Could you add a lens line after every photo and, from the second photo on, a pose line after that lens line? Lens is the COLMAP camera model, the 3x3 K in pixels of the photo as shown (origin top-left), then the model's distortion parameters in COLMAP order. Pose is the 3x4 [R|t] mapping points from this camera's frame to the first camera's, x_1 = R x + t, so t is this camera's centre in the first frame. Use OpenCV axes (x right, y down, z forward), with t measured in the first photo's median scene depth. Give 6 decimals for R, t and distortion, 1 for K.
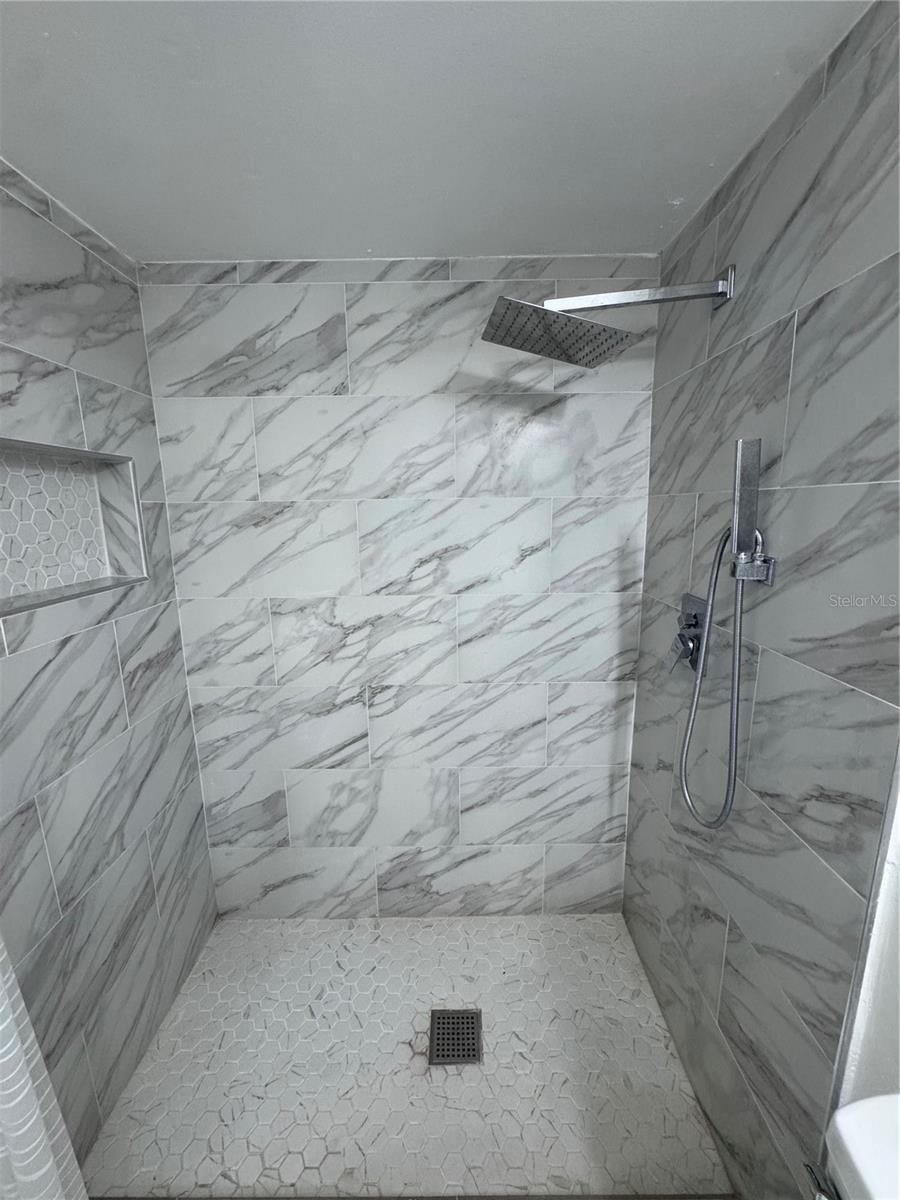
lens RADIAL K [[477.2, 0, 449.5], [0, 477.2, 597.9], [0, 0, 1]] dist [-0.002510, -0.000330]
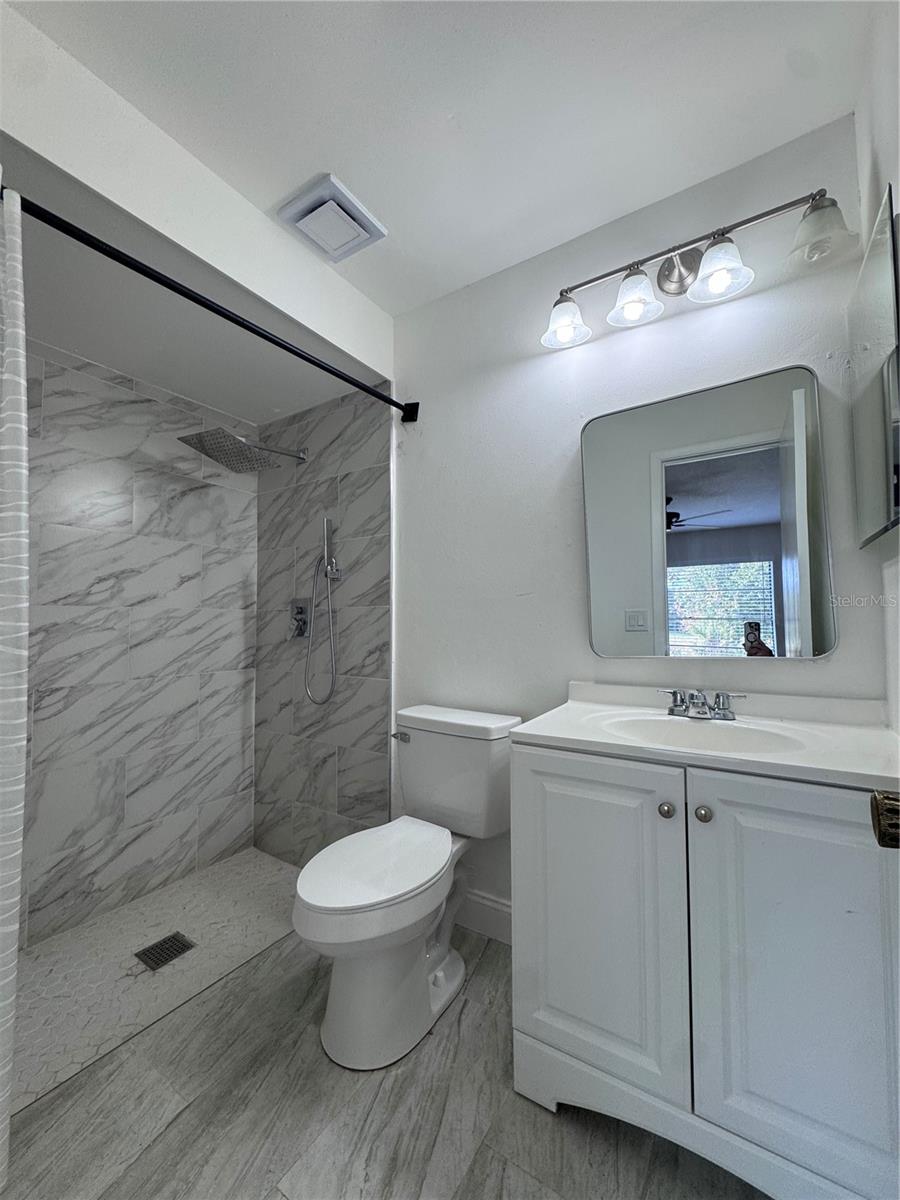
lens RADIAL K [[477.2, 0, 451.6], [0, 477.2, 599.5], [0, 0, 1]] dist [-0.002510, -0.000330]
pose [[0.542504, 0.049831, 0.838574, -0.596197], [0.154397, 0.975319, -0.157842, 0.311518], [-0.825743, 0.215103, 0.521421, -0.399536]]
